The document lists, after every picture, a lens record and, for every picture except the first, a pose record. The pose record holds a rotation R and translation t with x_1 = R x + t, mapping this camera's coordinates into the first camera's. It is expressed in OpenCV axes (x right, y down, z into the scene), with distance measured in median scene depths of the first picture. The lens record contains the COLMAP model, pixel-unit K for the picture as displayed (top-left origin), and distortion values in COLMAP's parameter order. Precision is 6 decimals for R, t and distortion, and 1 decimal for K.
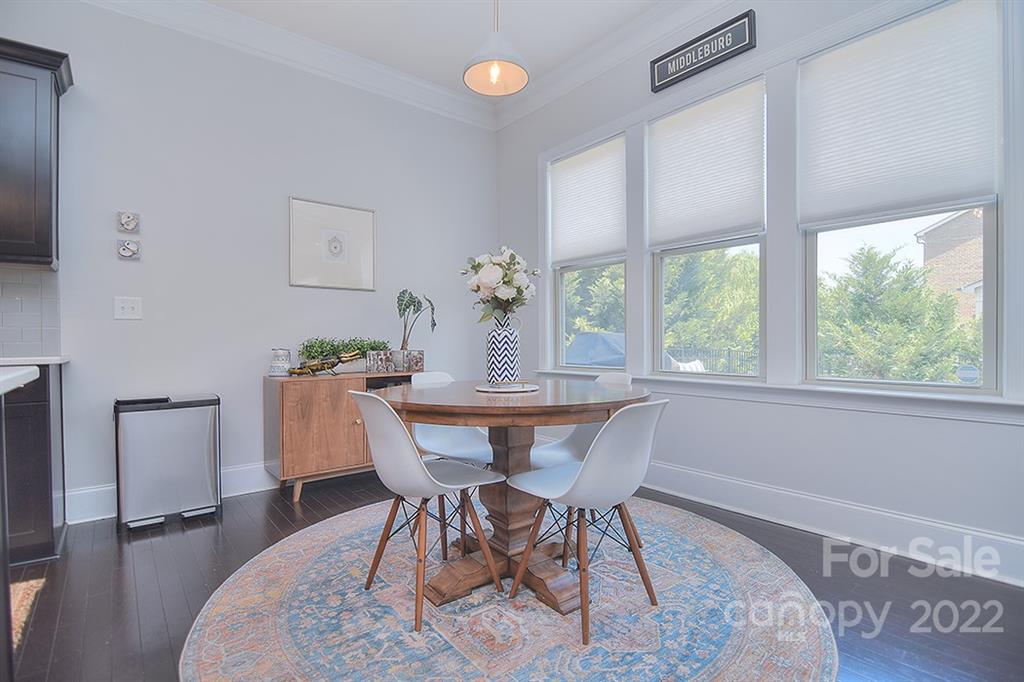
lens RADIAL K [[496.5, 0, 516.4], [0, 496.5, 337.2], [0, 0, 1]] dist [0.000067, -0.014965]
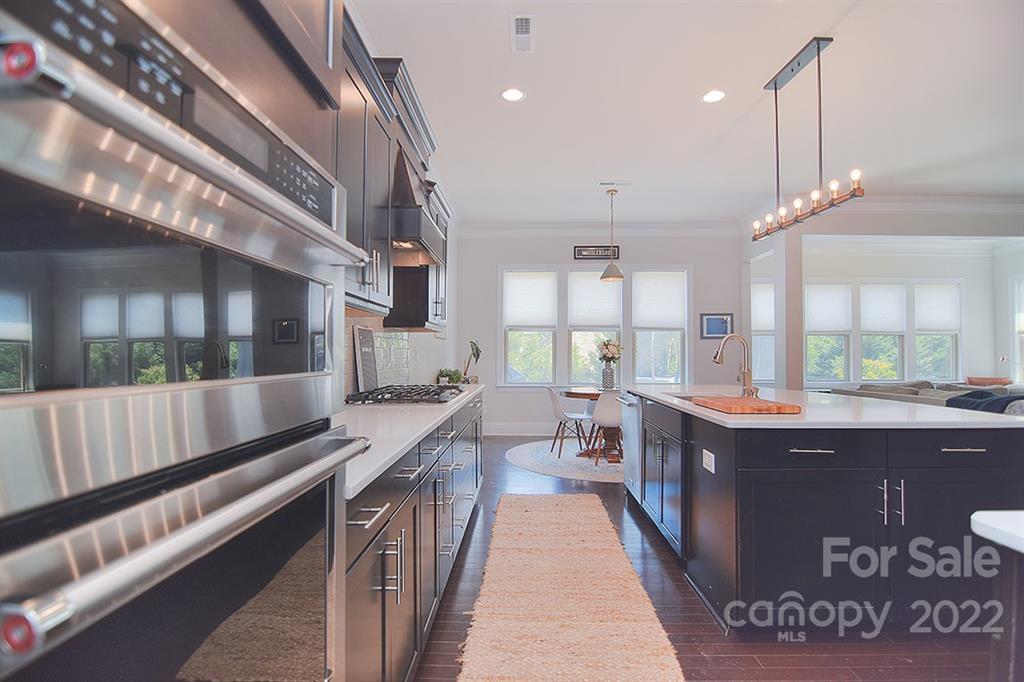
lens RADIAL K [[496.5, 0, 516.4], [0, 496.5, 337.2], [0, 0, 1]] dist [0.000067, -0.014965]
pose [[0.649144, 0.030005, 0.760074, -1.809939], [-0.000563, 0.999240, -0.038966, -0.052848], [-0.760665, 0.024867, 0.648668, -0.303295]]
